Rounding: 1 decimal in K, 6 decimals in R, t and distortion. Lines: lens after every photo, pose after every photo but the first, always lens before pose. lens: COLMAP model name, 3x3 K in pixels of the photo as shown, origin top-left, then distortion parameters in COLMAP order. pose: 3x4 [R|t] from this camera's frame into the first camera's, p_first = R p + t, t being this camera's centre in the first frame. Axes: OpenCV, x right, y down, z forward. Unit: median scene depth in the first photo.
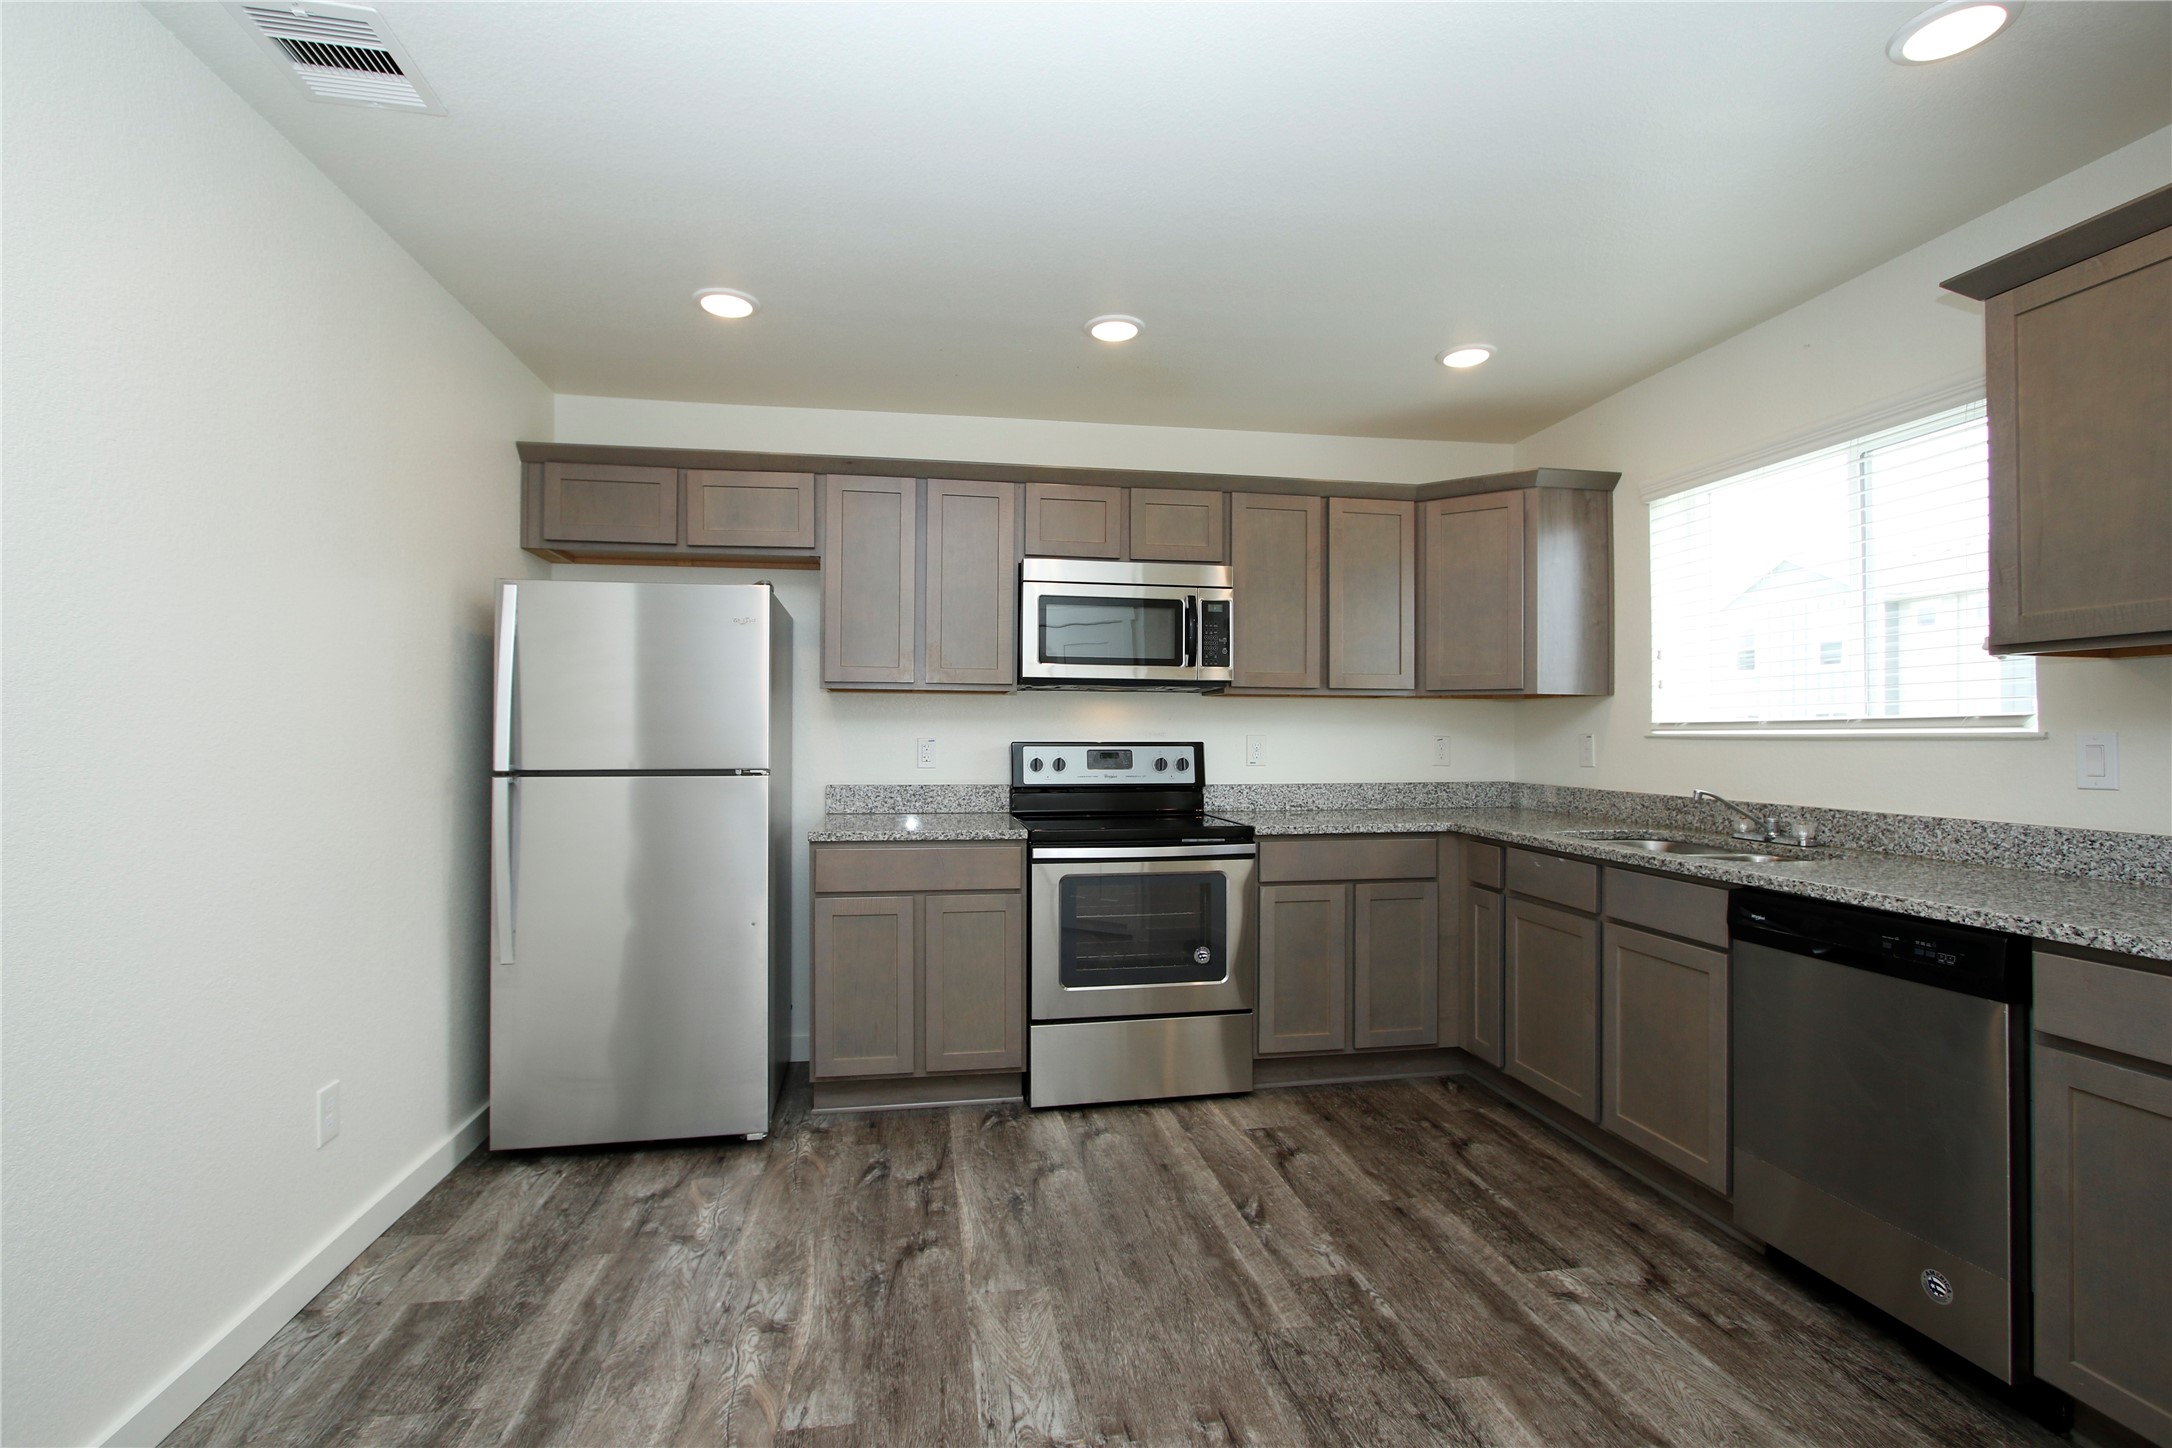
lens RADIAL K [[999.3, 0, 1064.1], [0, 999.3, 721.3], [0, 0, 1]] dist [-0.017800, 0.003100]
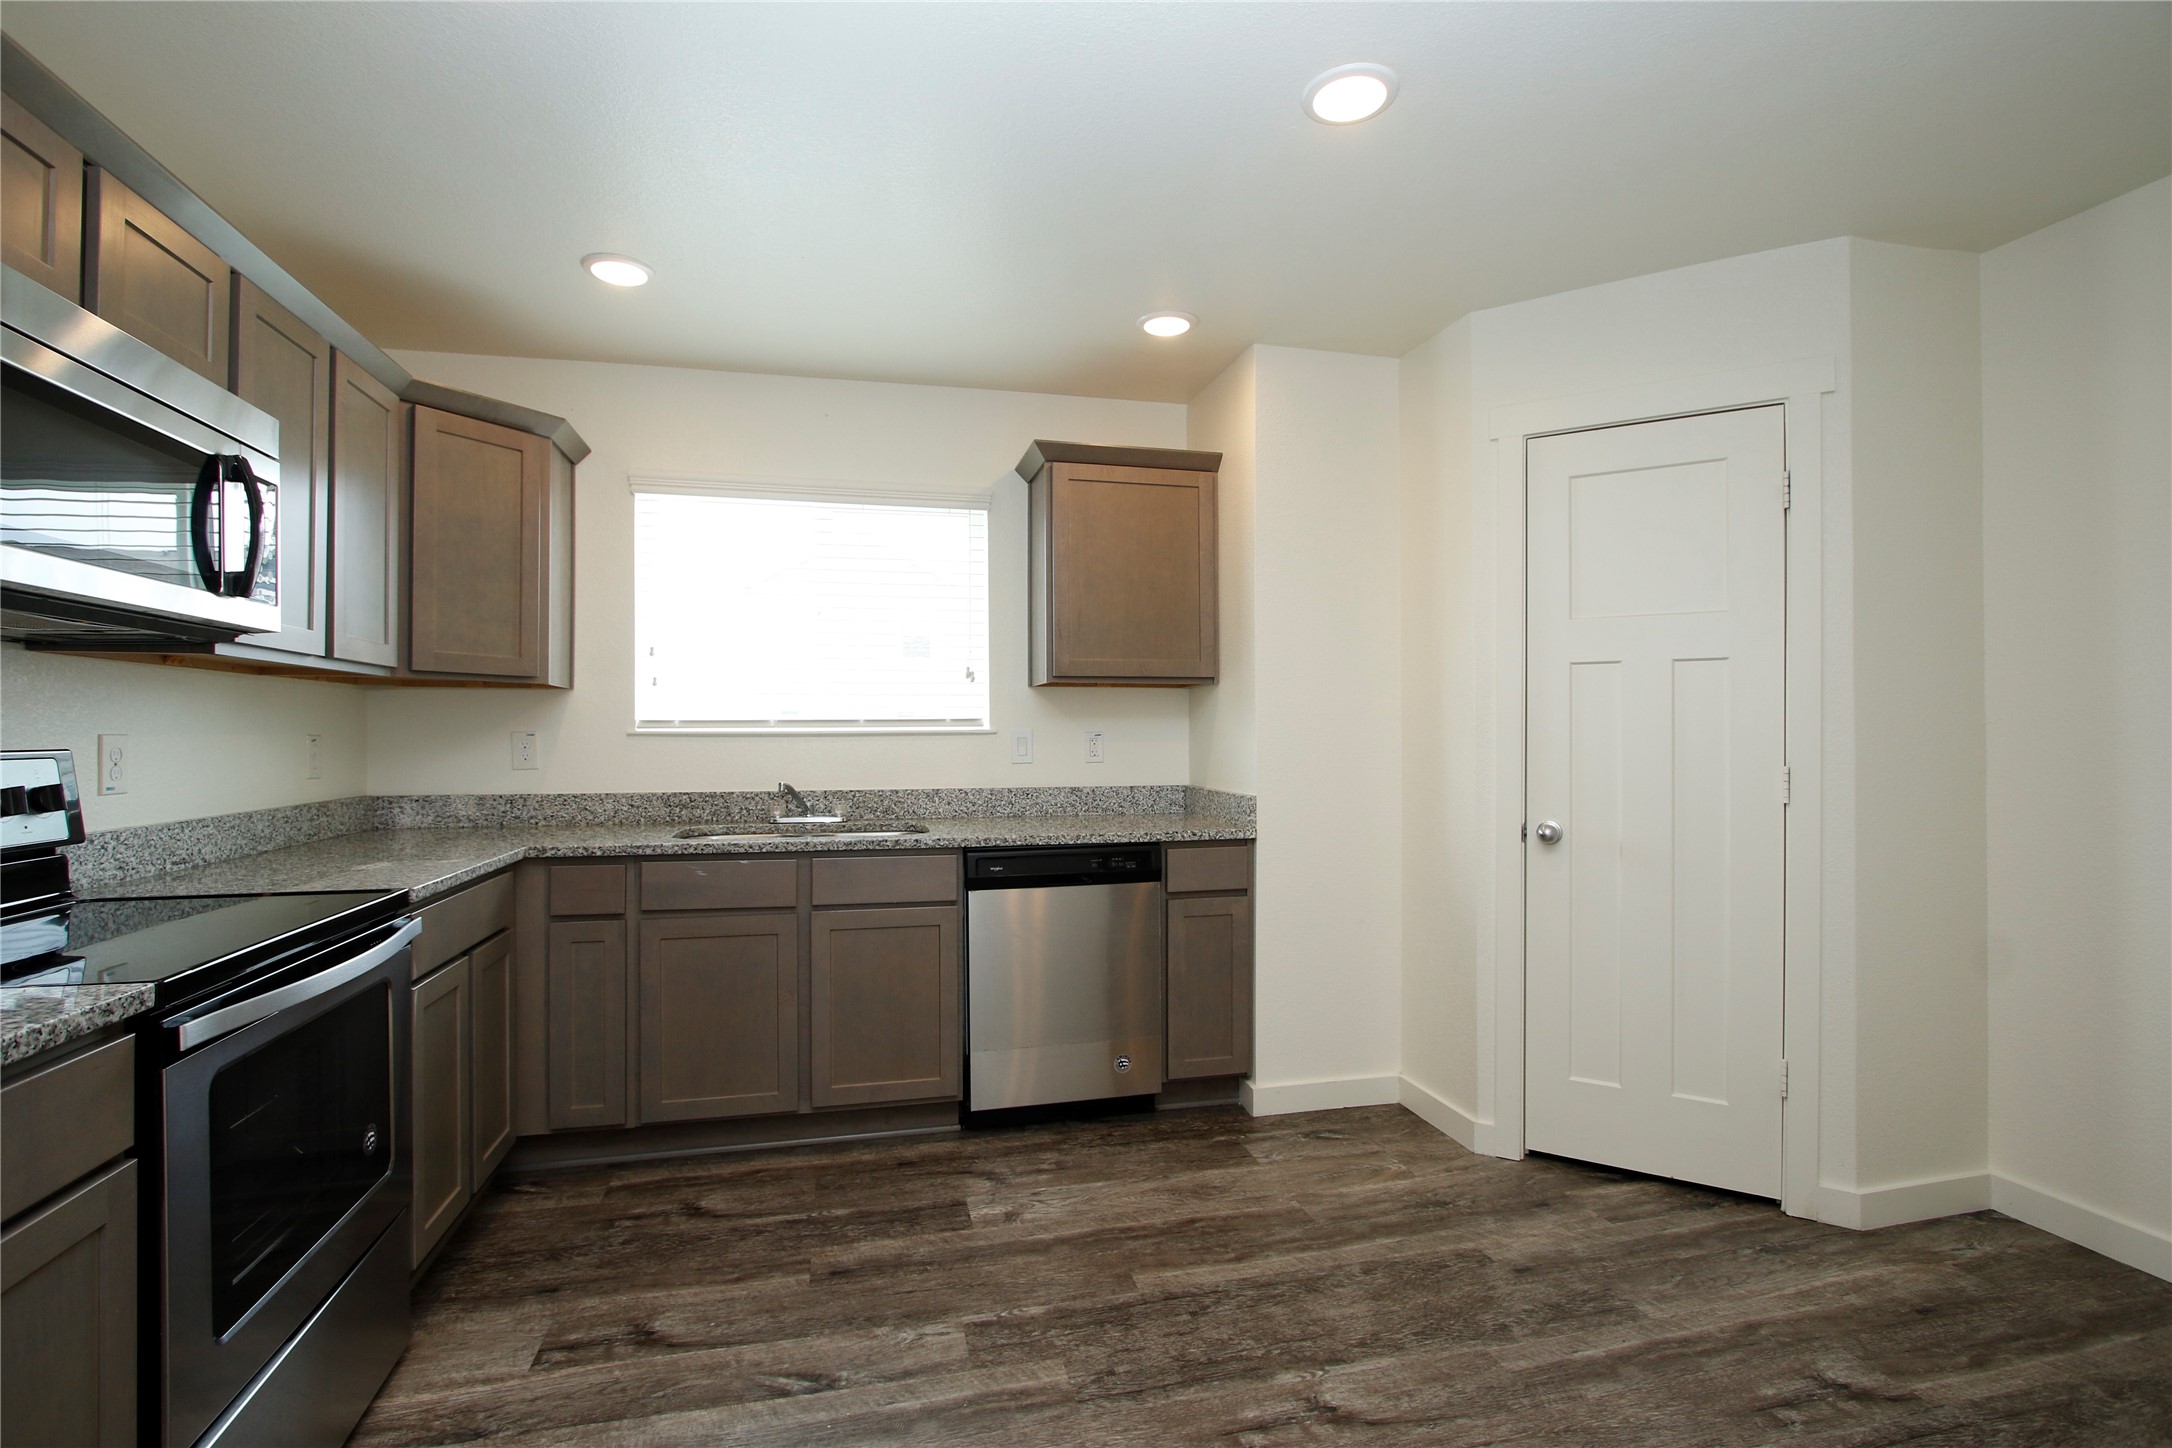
lens RADIAL K [[999.3, 0, 1081.6], [0, 999.3, 727.3], [0, 0, 1]] dist [-0.017800, 0.003100]
pose [[-0.085517, 0.004212, 0.996328, -0.586177], [-0.010669, 0.999930, -0.005143, 0.012601], [-0.996280, -0.011069, -0.085466, 0.908285]]
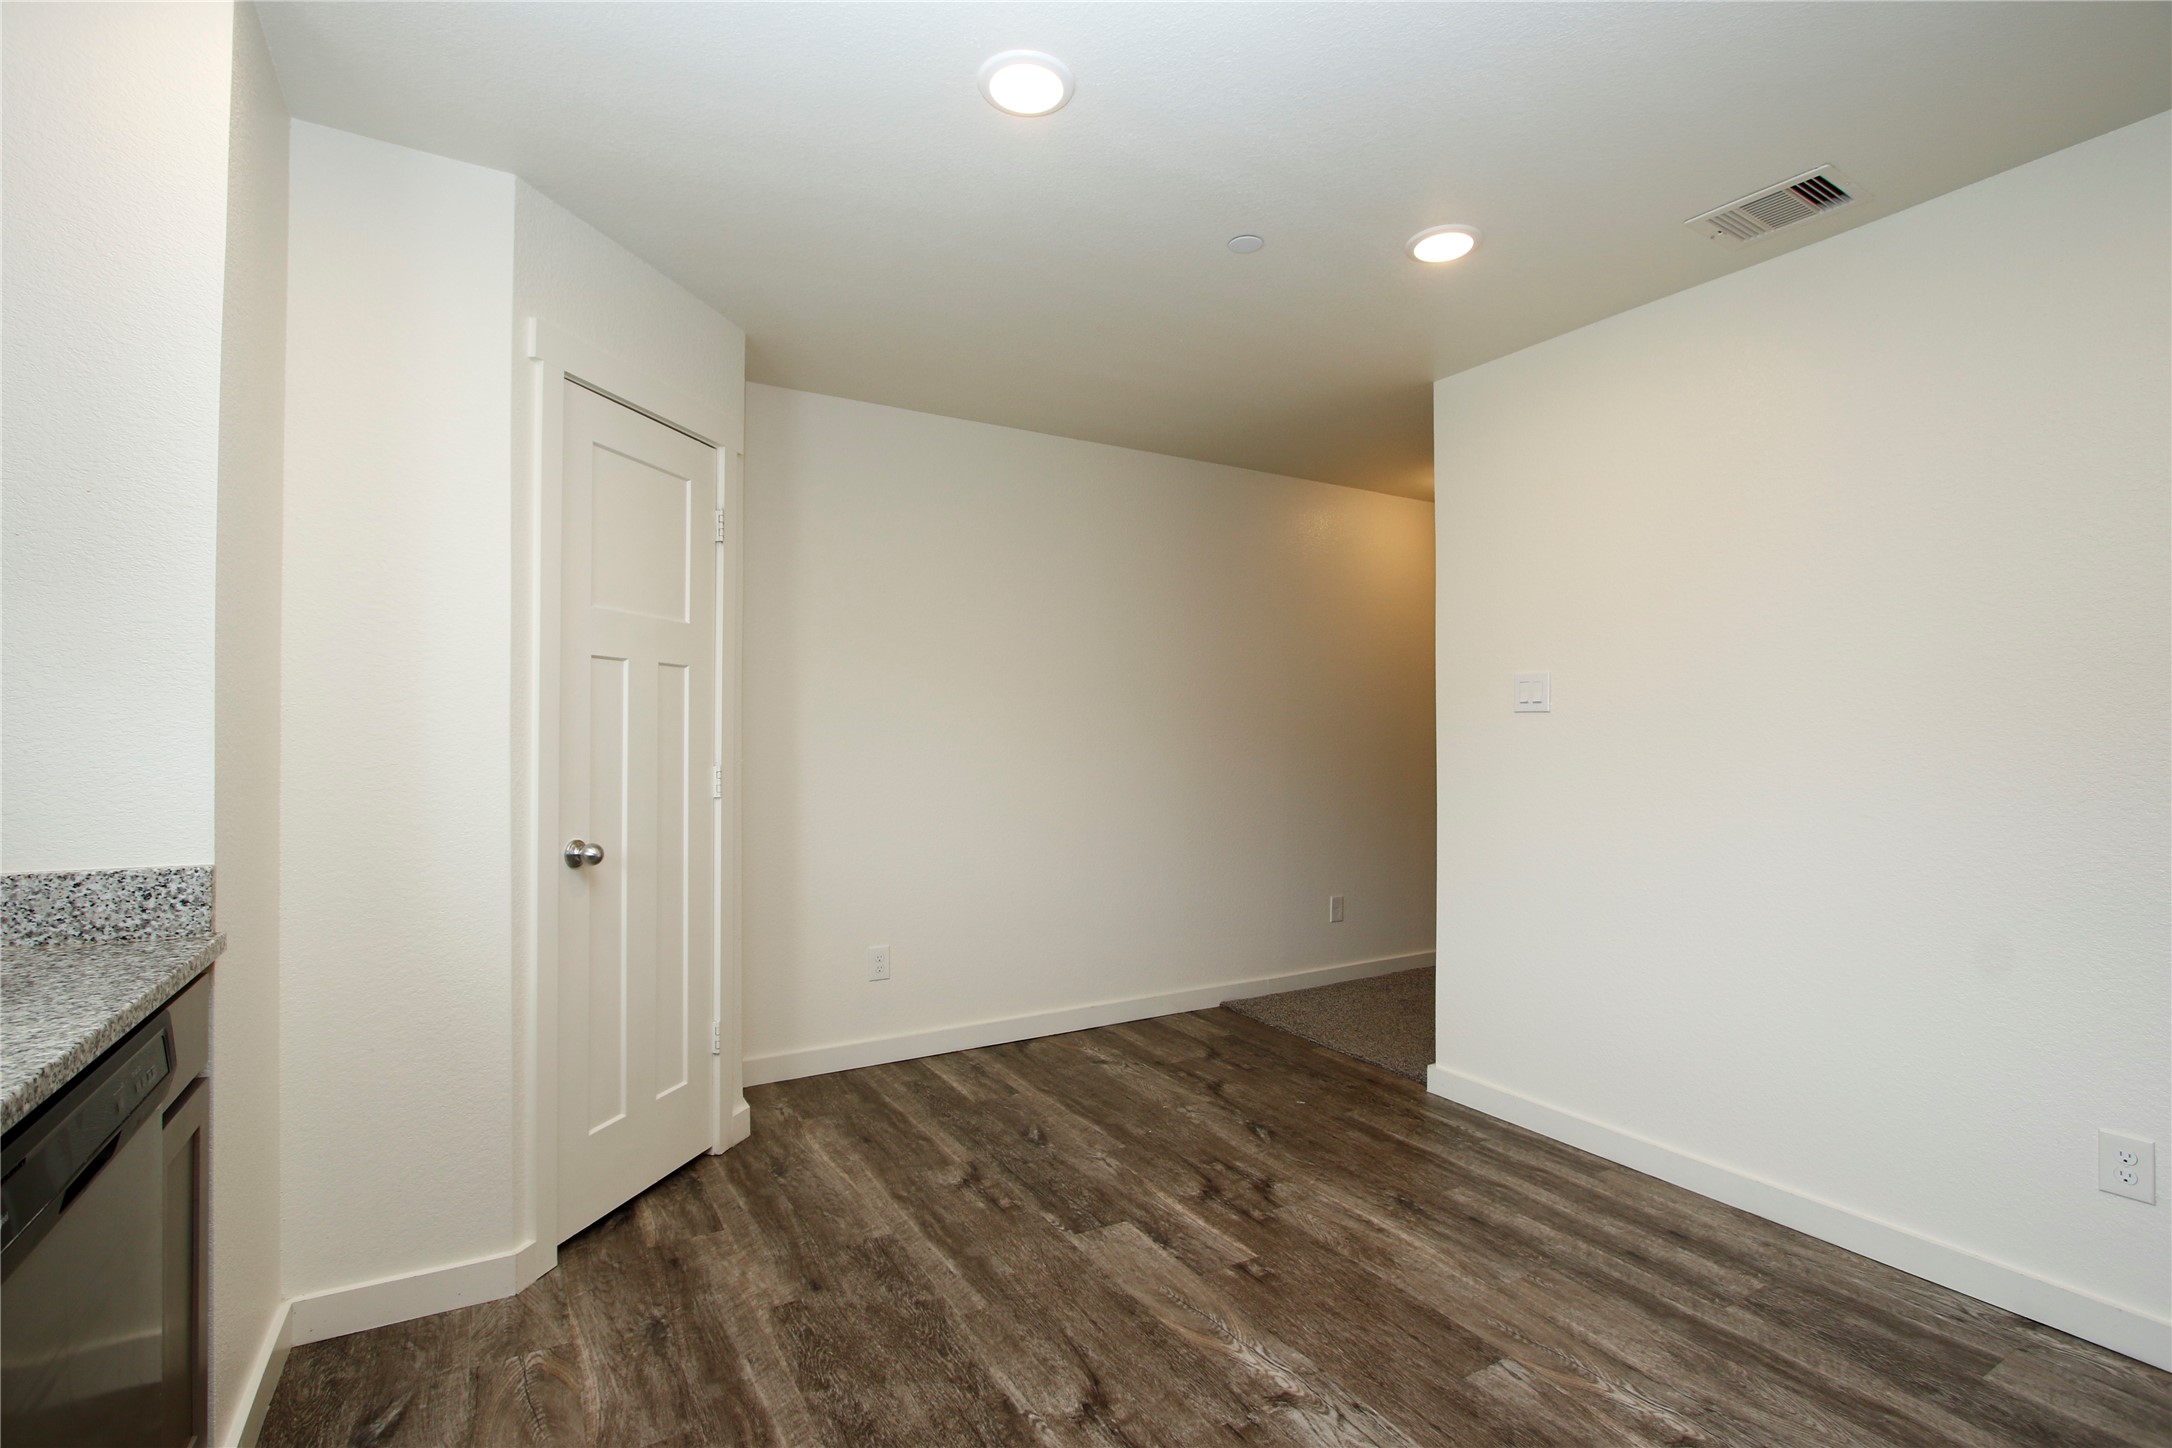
lens RADIAL K [[999.3, 0, 1094.6], [0, 999.3, 728.0], [0, 0, 1]] dist [-0.017800, 0.003100]
pose [[-0.920922, -0.009835, -0.389623, 0.424641], [-0.003140, 0.999836, -0.017818, 0.019815], [0.389735, -0.015186, -0.920802, 1.348365]]
